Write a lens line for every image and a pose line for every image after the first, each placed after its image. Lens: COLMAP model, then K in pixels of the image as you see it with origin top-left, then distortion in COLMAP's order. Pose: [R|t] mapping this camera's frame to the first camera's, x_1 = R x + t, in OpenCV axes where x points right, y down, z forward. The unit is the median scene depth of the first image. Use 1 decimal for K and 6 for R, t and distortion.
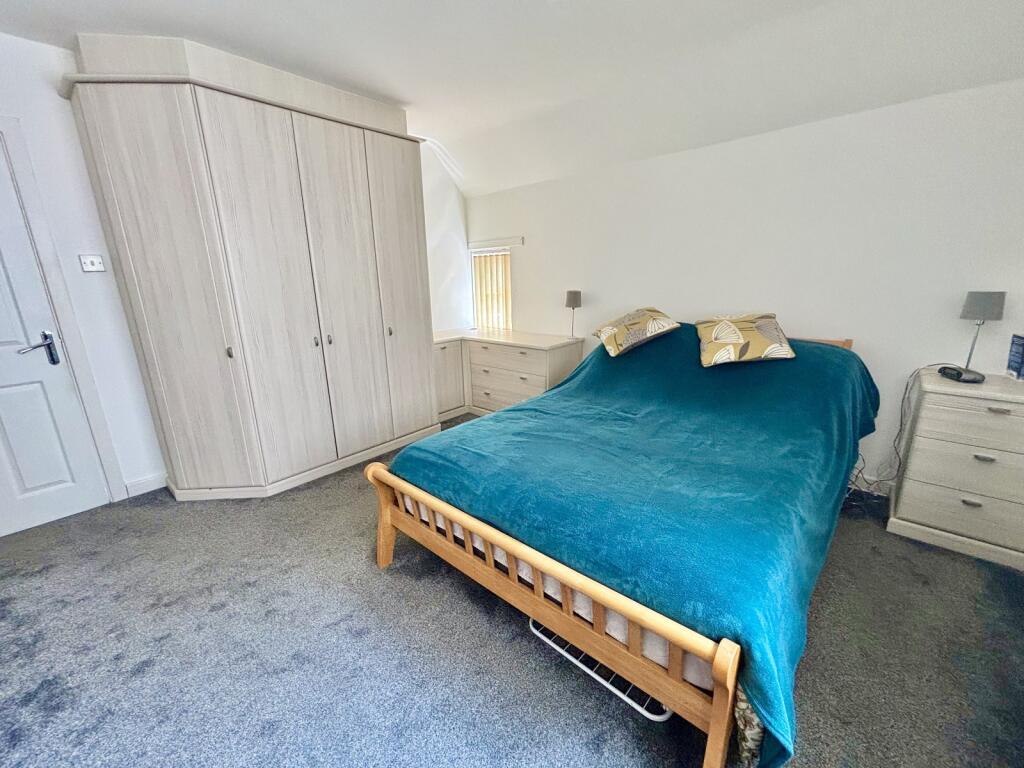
lens RADIAL K [[413.0, 0, 509.9], [0, 413.0, 382.1], [0, 0, 1]] dist [-0.000344, 0.000029]
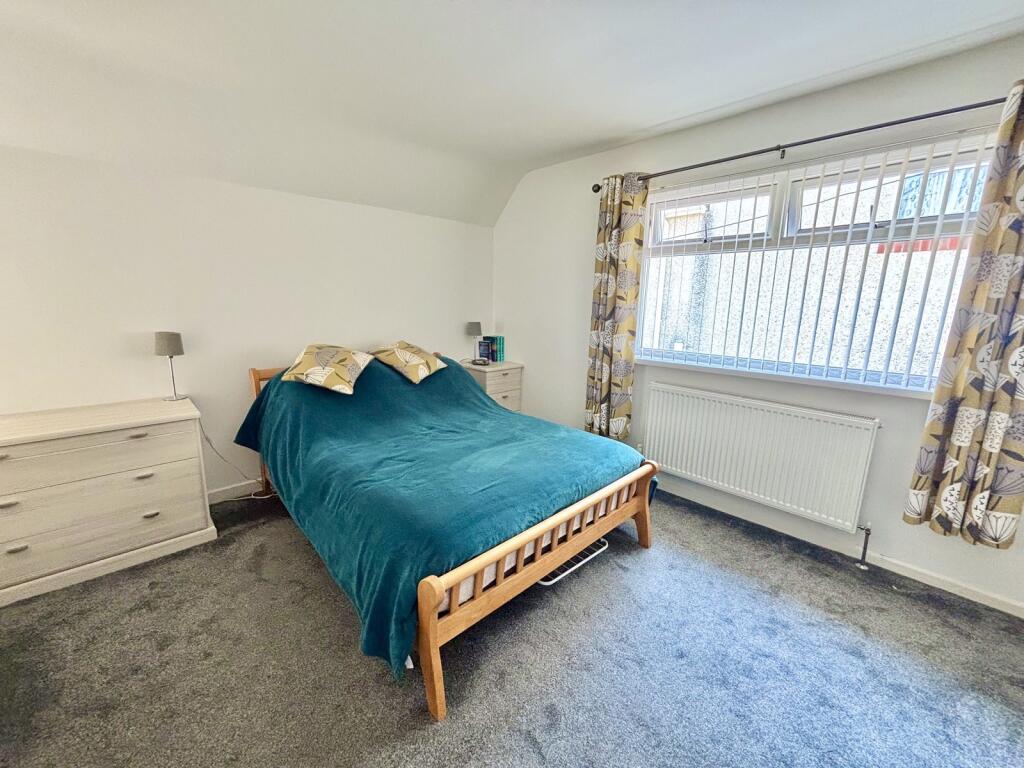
lens RADIAL K [[413.0, 0, 509.9], [0, 413.0, 382.1], [0, 0, 1]] dist [-0.000344, 0.000029]
pose [[0.059809, -0.170992, 0.983455, -0.732317], [0.231168, 0.960809, 0.152996, -0.160731], [-0.971074, 0.218193, 0.096993, 0.547695]]
